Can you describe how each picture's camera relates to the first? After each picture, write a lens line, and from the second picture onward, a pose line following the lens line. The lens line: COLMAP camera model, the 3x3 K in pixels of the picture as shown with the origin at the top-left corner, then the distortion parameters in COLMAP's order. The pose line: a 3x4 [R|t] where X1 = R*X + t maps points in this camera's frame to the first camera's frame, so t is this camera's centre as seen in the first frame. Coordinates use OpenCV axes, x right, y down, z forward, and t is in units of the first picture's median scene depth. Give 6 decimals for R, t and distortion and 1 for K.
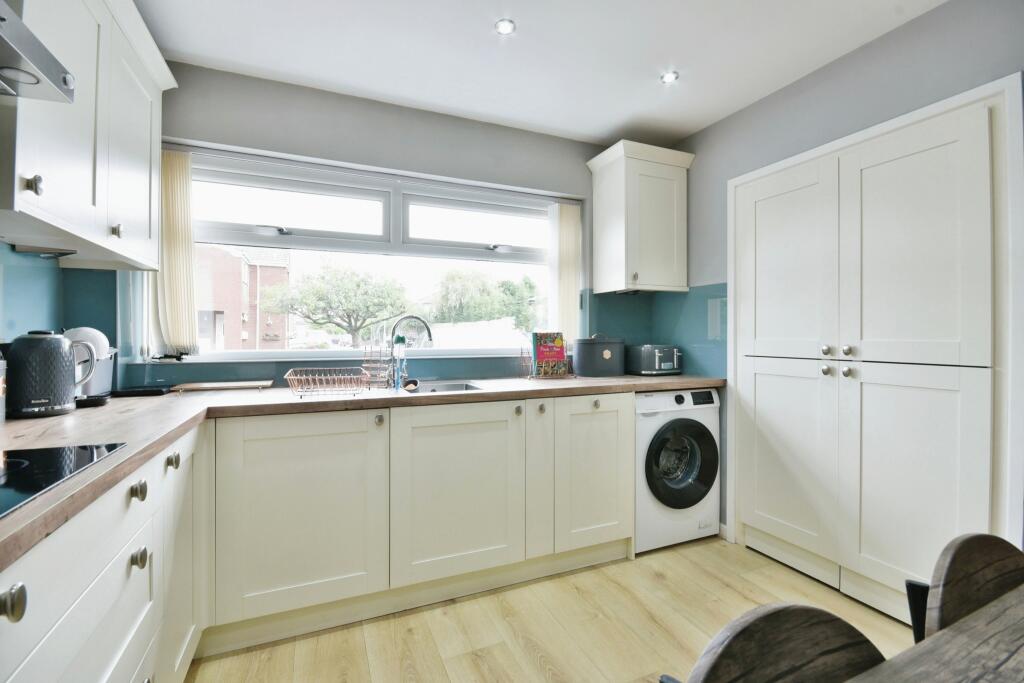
lens RADIAL K [[474.2, 0, 508.6], [0, 474.2, 337.9], [0, 0, 1]] dist [0.000086, -0.001435]
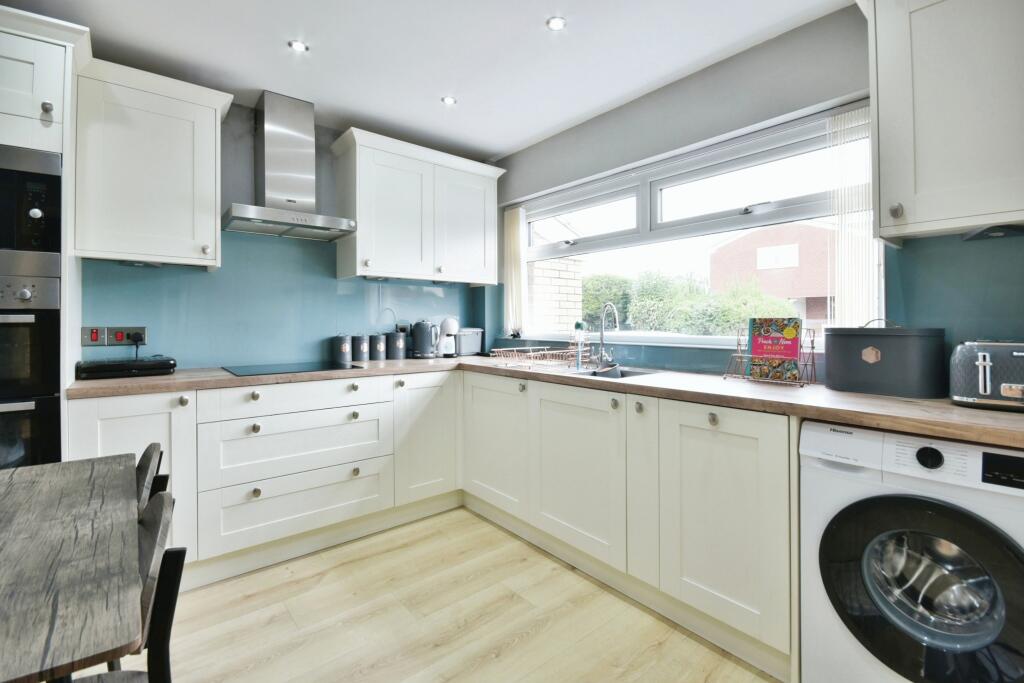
lens RADIAL K [[474.2, 0, 508.5], [0, 474.2, 326.4], [0, 0, 1]] dist [0.000086, -0.001435]
pose [[0.241519, 0.009056, -0.970354, 0.717318], [-0.004605, 0.999956, 0.008186, -0.002616], [0.970385, 0.002491, 0.241550, 0.481655]]
